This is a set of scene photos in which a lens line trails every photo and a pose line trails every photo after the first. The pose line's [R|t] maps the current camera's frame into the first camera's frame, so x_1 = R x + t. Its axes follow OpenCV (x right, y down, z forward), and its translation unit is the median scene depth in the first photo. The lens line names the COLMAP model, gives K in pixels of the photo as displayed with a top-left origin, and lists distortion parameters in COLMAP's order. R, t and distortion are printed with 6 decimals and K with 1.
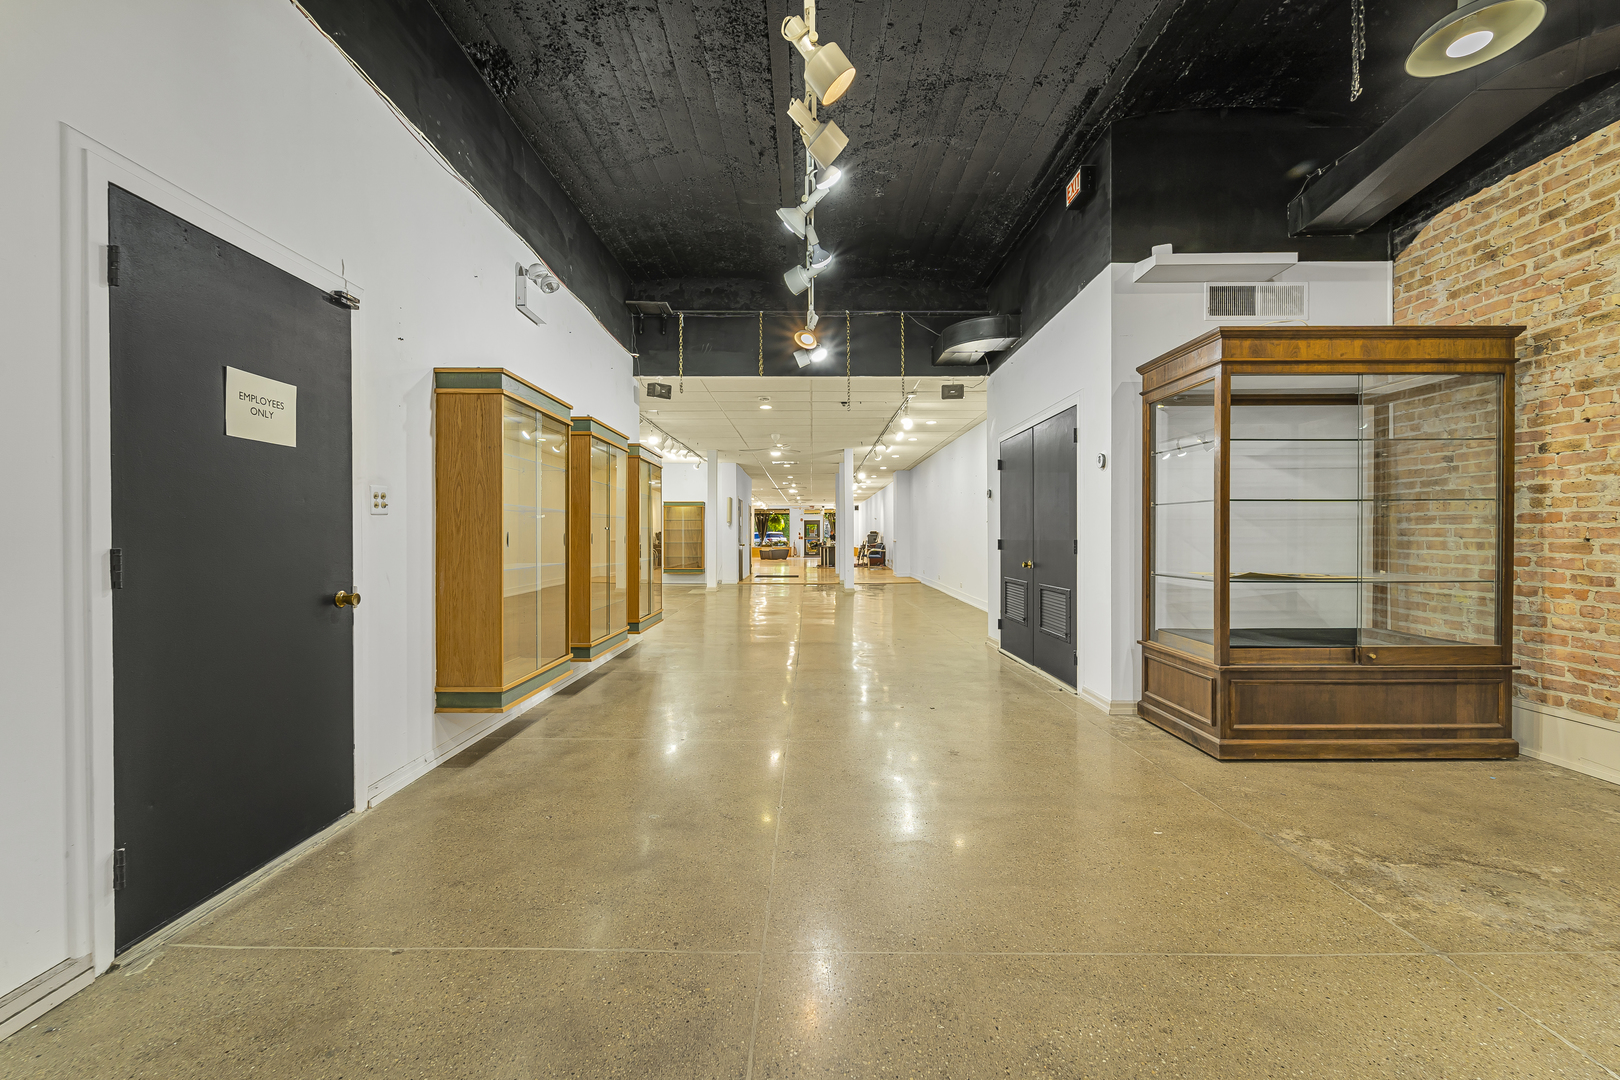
lens RADIAL K [[678.8, 0, 810.0], [0, 678.8, 540.0], [0, 0, 1]] dist [0.000487, 0.000046]
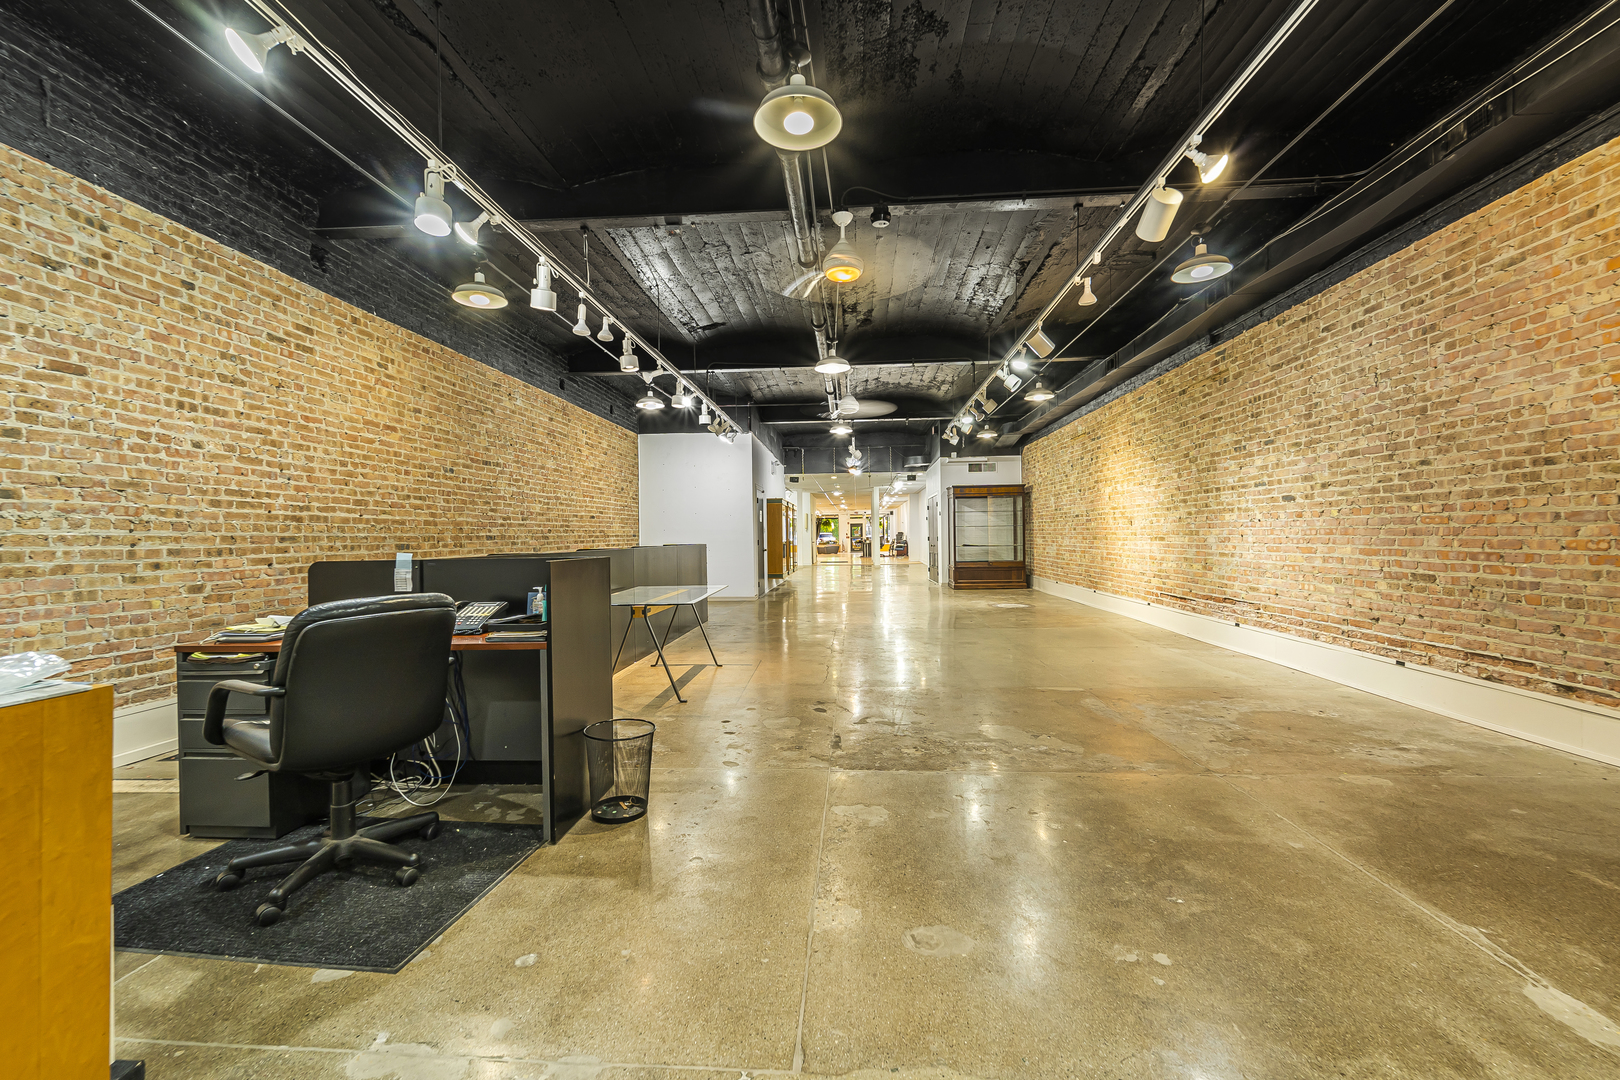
lens RADIAL K [[678.8, 0, 810.0], [0, 678.8, 540.0], [0, 0, 1]] dist [0.000487, 0.000046]
pose [[0.997748, -0.008831, -0.066492, 0.000762], [0.008887, 0.999960, 0.000557, 0.001608], [0.066485, -0.001147, 0.997787, -0.490530]]
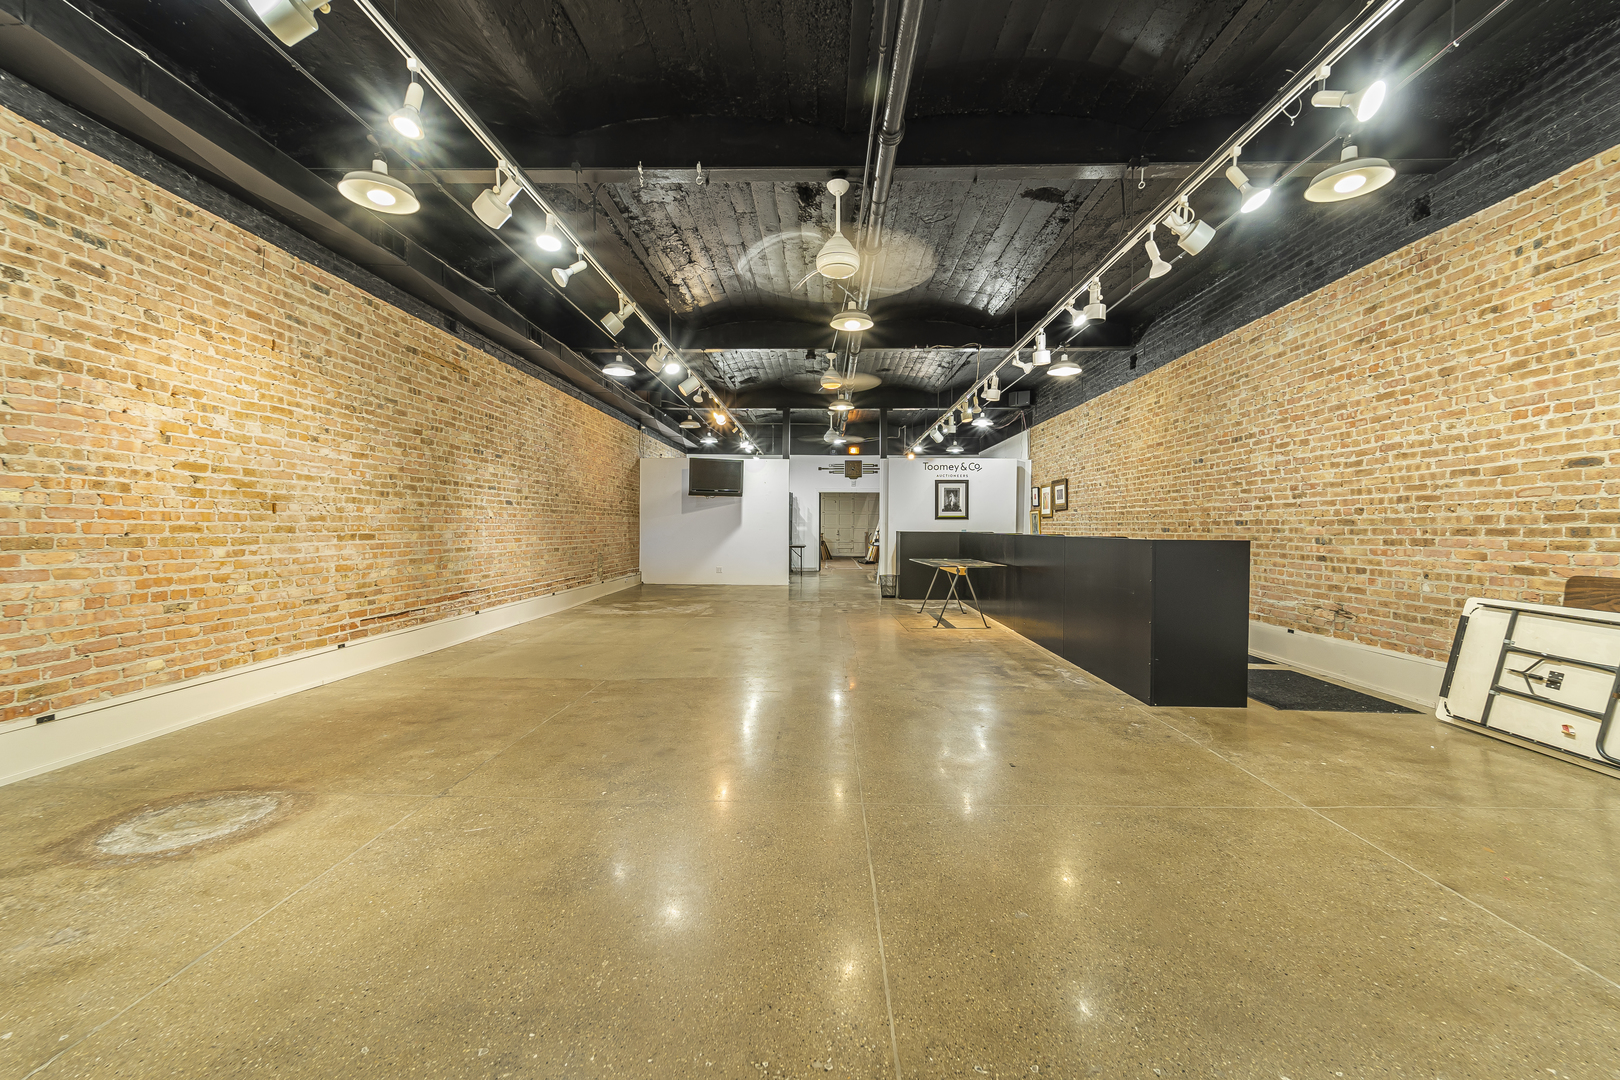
lens RADIAL K [[678.8, 0, 810.0], [0, 678.8, 540.0], [0, 0, 1]] dist [0.000487, 0.000046]
pose [[-0.999730, 0.003250, 0.023023, 0.002516], [0.003829, 0.999676, 0.025152, -0.008156], [-0.022934, 0.025233, -0.999419, 1.508277]]
